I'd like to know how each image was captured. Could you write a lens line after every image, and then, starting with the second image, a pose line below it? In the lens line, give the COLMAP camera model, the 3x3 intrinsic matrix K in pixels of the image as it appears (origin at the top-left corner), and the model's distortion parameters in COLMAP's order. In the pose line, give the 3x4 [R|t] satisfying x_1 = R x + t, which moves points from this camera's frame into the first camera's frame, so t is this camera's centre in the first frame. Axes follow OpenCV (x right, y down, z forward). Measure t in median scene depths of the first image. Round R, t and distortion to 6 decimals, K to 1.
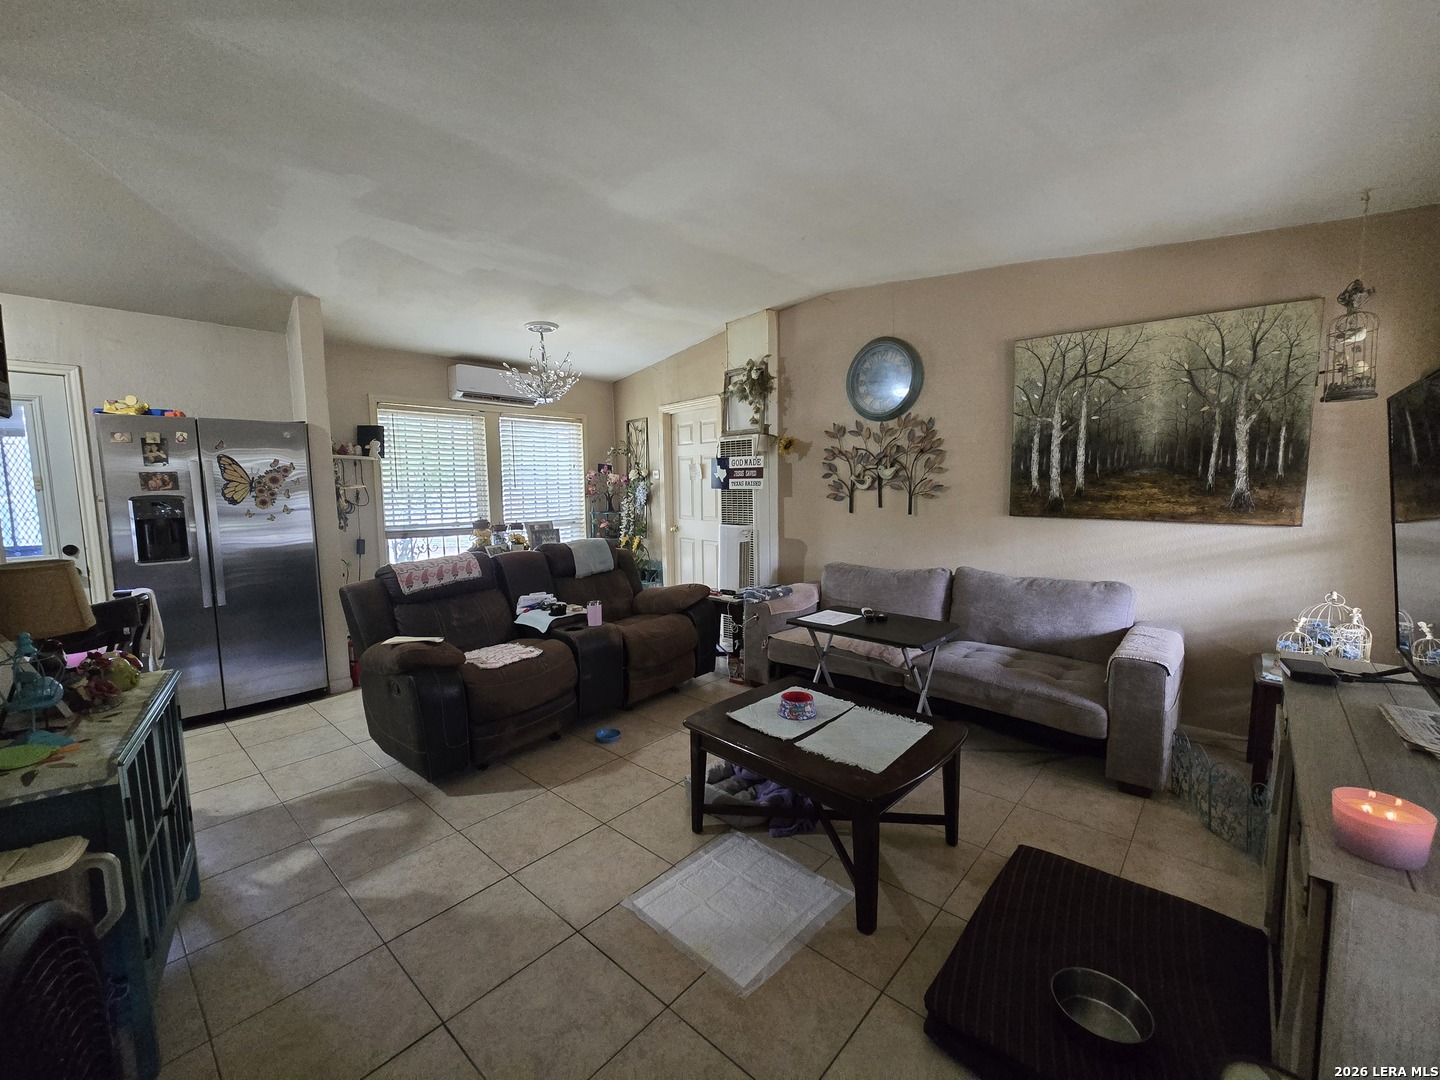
lens RADIAL K [[585.8, 0, 725.1], [0, 585.8, 542.2], [0, 0, 1]] dist [-0.003136, -0.000398]
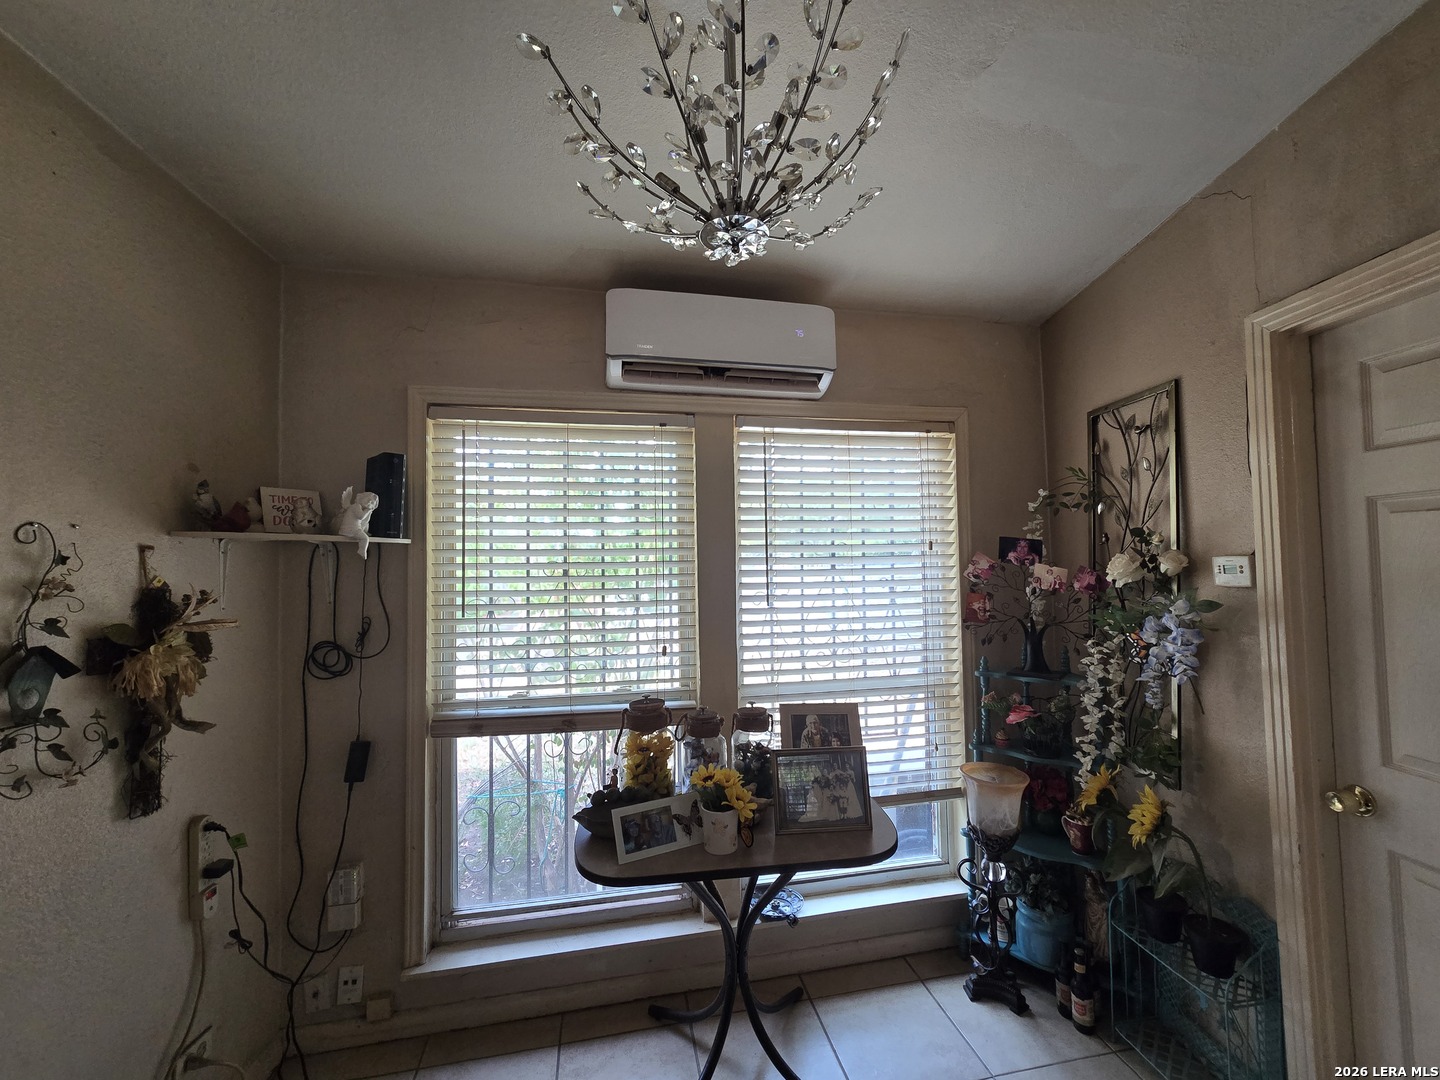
lens RADIAL K [[586.5, 0, 725.7], [0, 586.5, 543.7], [0, 0, 1]] dist [-0.007281, 0.003048]
pose [[0.799886, -0.024112, -0.599667, -0.142007], [-0.054025, 0.992243, -0.111961, -0.084282], [0.597715, 0.121953, 0.792379, 0.643188]]
